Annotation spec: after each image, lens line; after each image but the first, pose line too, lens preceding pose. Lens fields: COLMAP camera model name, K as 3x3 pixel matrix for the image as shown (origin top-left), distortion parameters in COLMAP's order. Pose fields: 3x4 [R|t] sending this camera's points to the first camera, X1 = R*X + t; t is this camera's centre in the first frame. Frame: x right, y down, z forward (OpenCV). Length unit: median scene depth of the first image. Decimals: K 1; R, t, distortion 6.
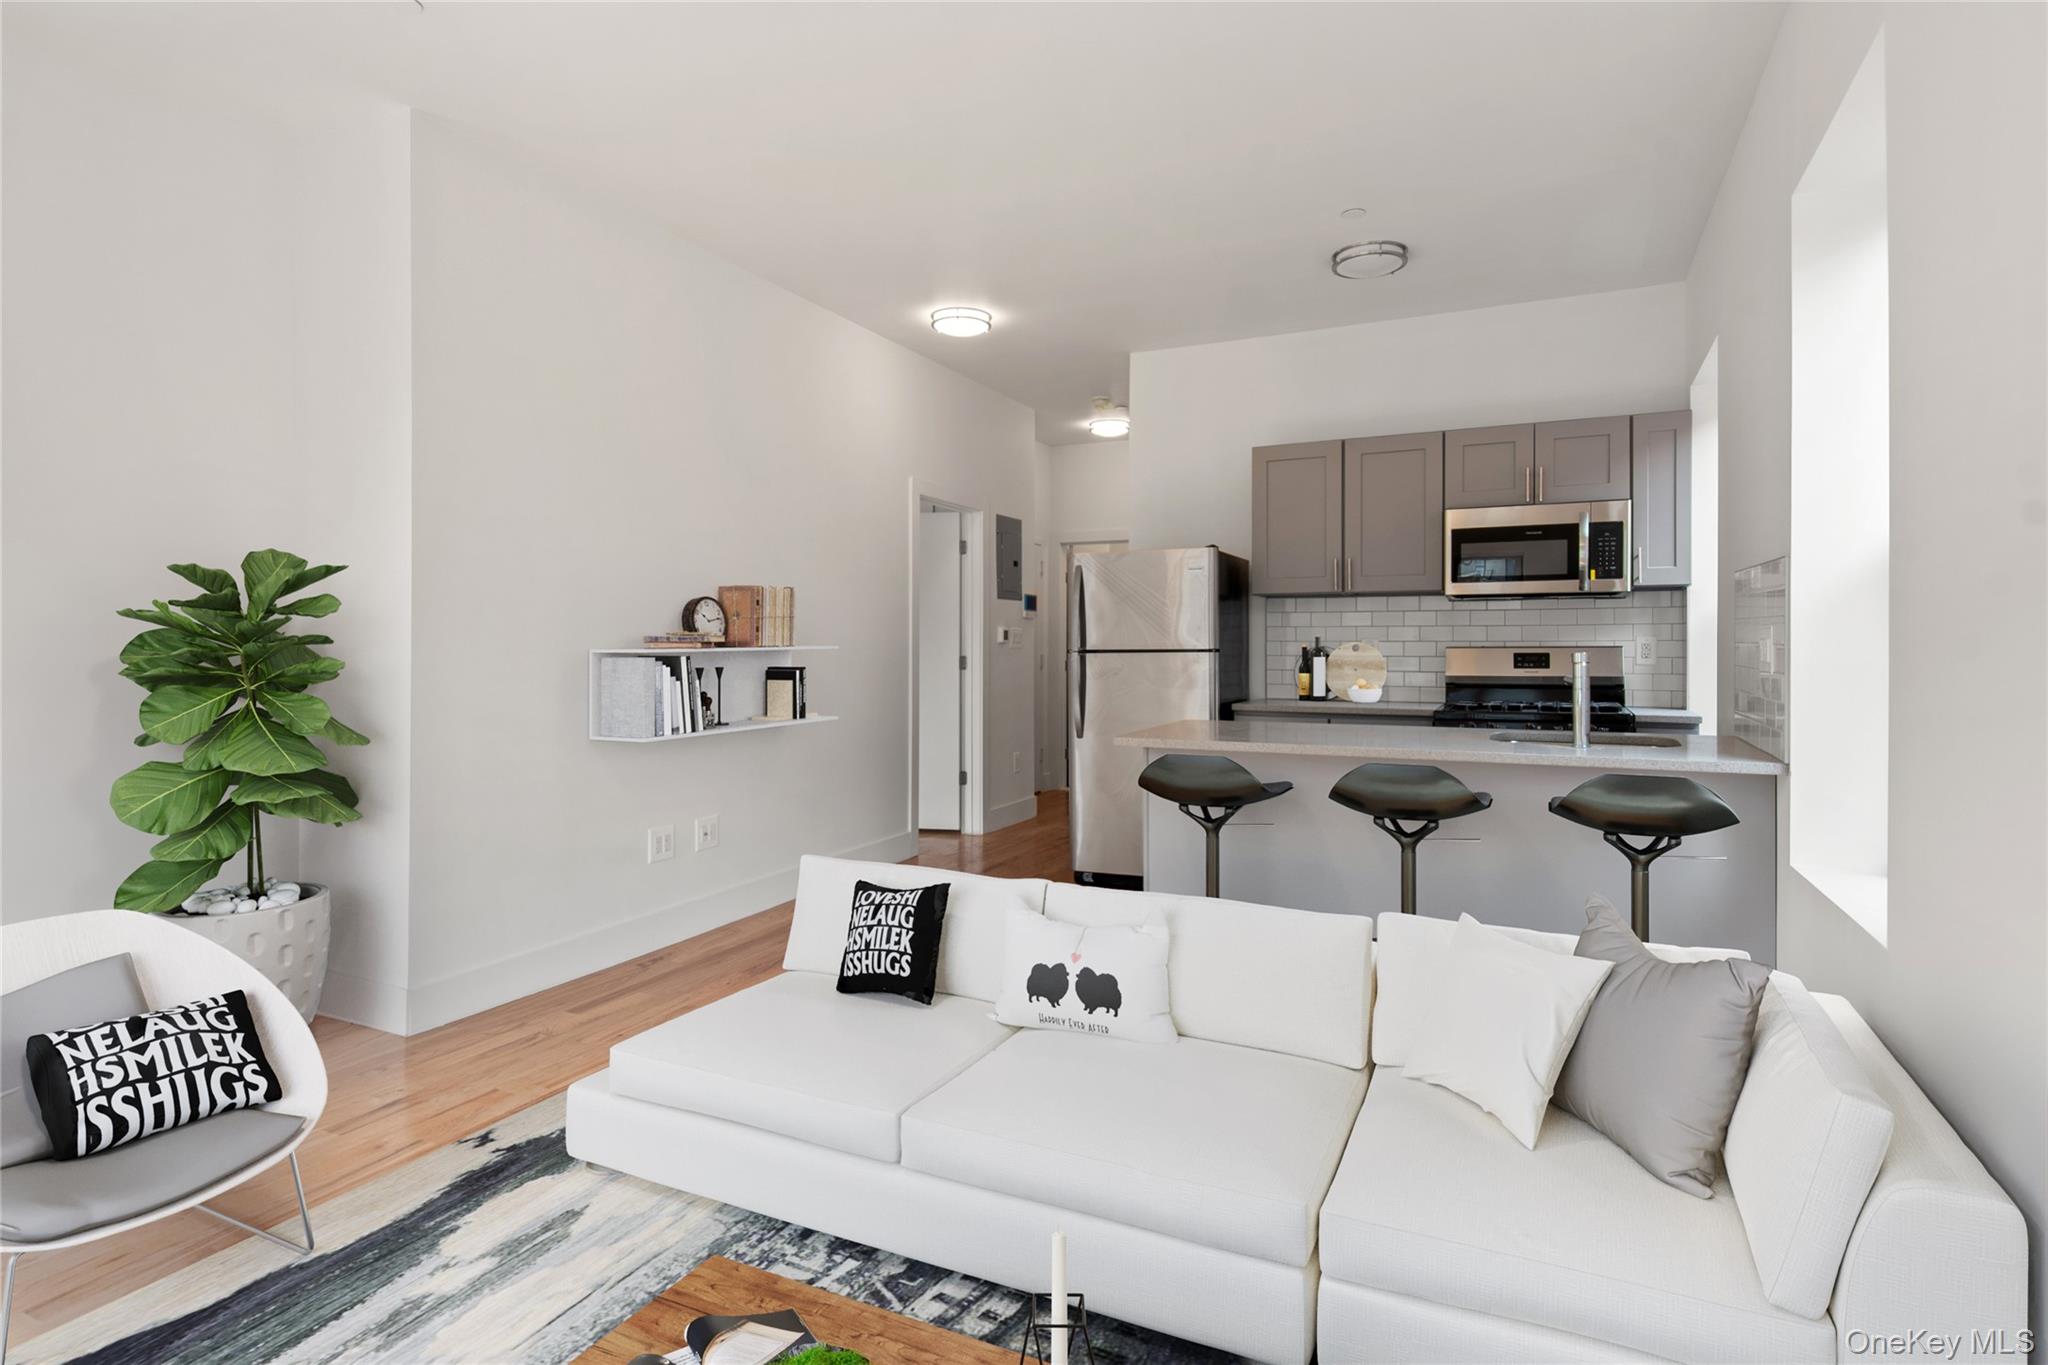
lens RADIAL K [[1086.5, 0, 1017.1], [0, 1086.5, 687.2], [0, 0, 1]] dist [0.004606, -0.009667]
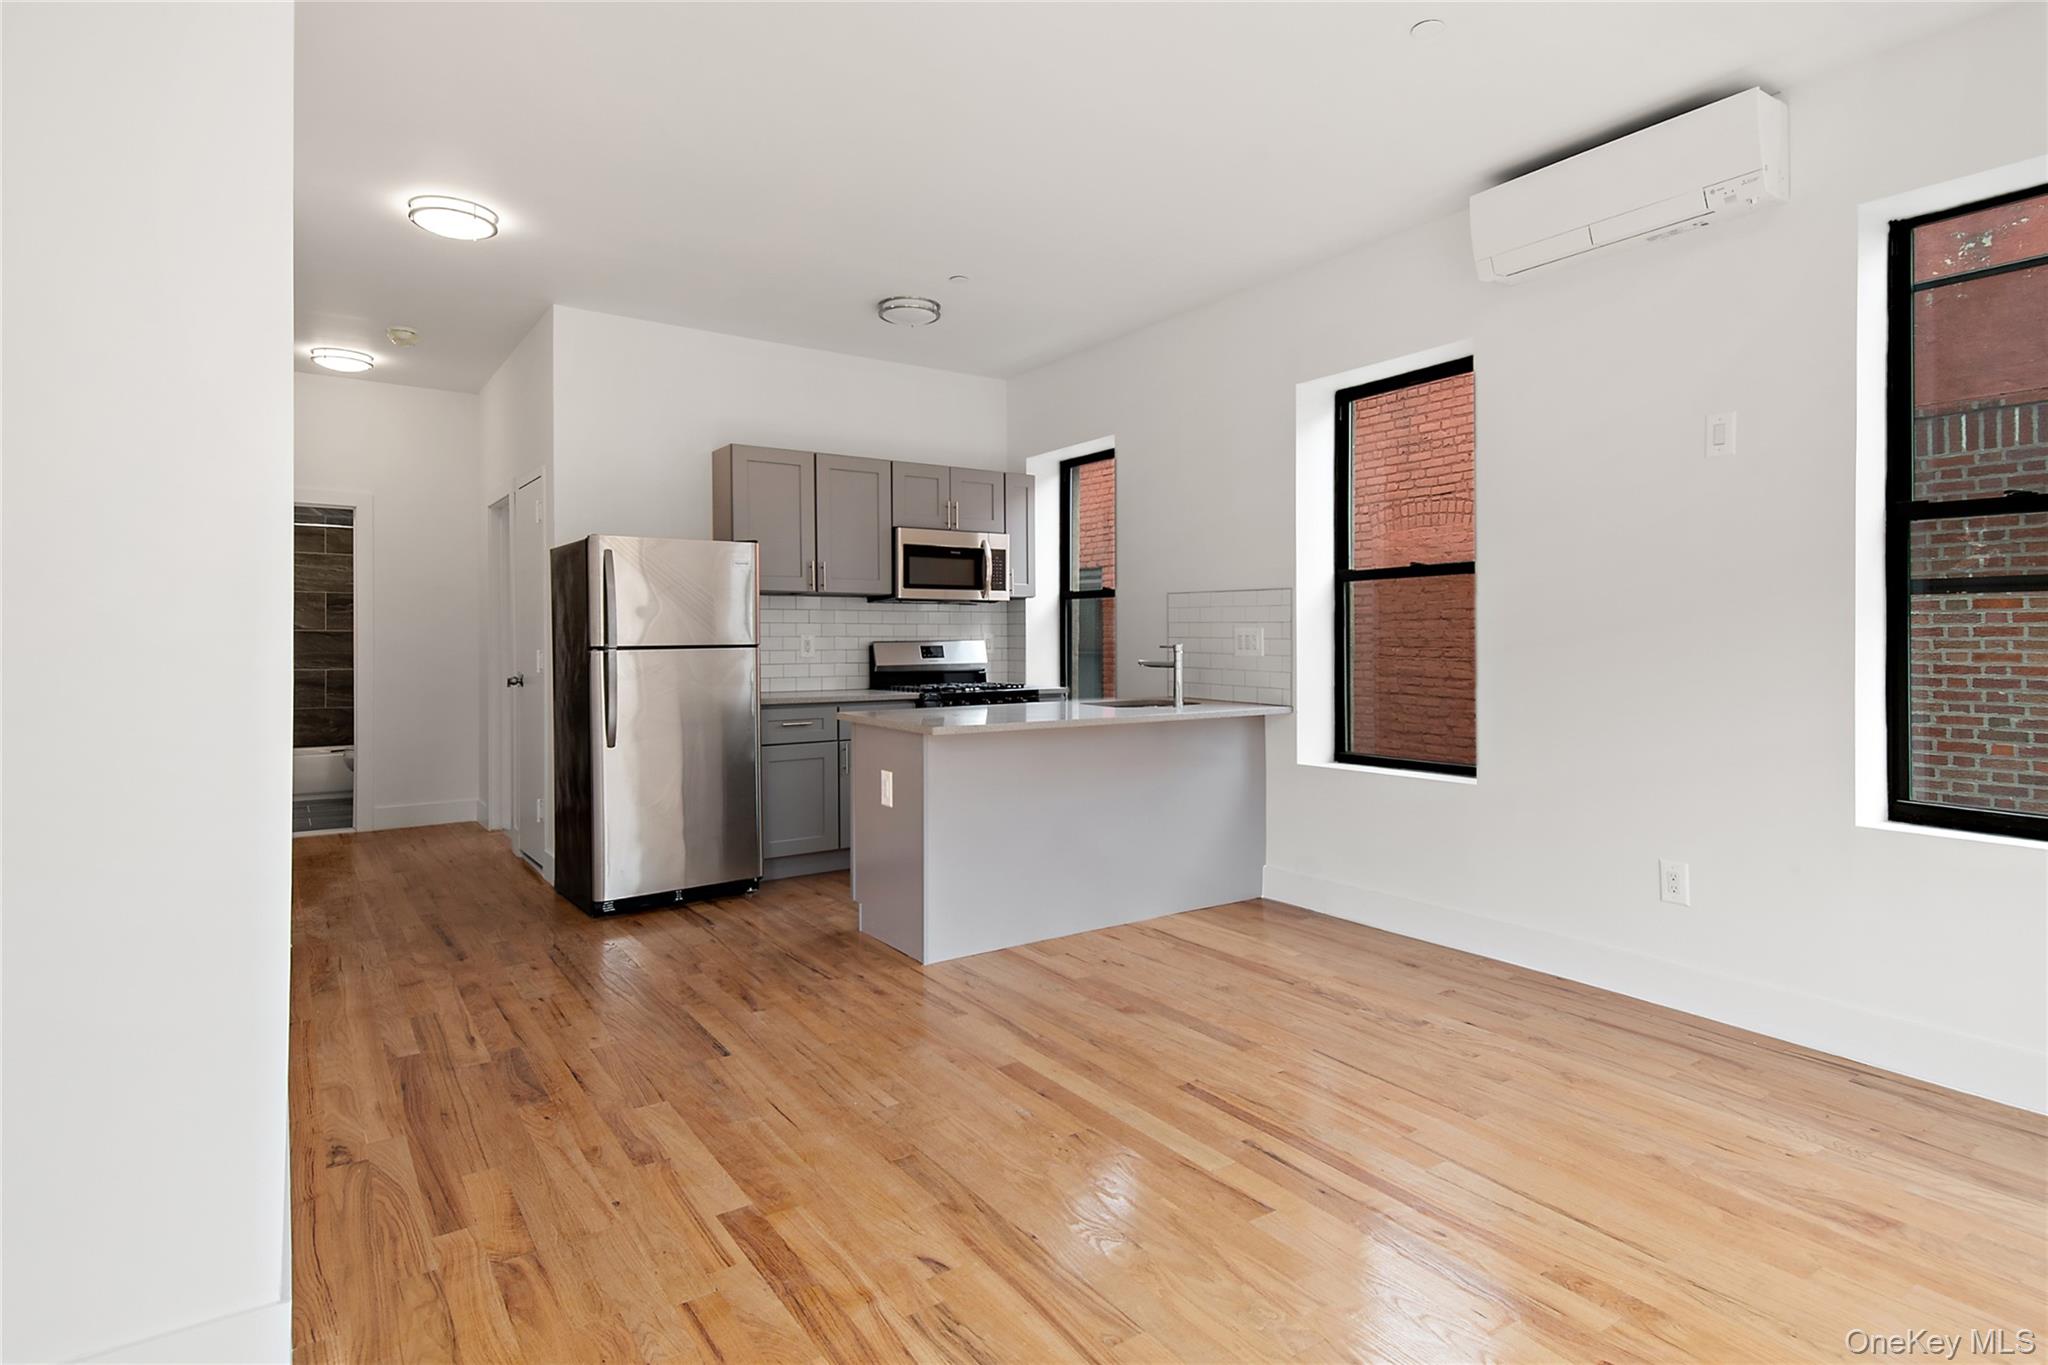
lens RADIAL K [[1086.5, 0, 1072.0], [0, 1086.5, 639.6], [0, 0, 1]] dist [0.004606, -0.009667]
pose [[0.460399, -0.001562, 0.887711, -0.583746], [0.037725, 0.999130, -0.017807, -0.010763], [-0.886910, 0.041687, 0.460057, 0.282092]]
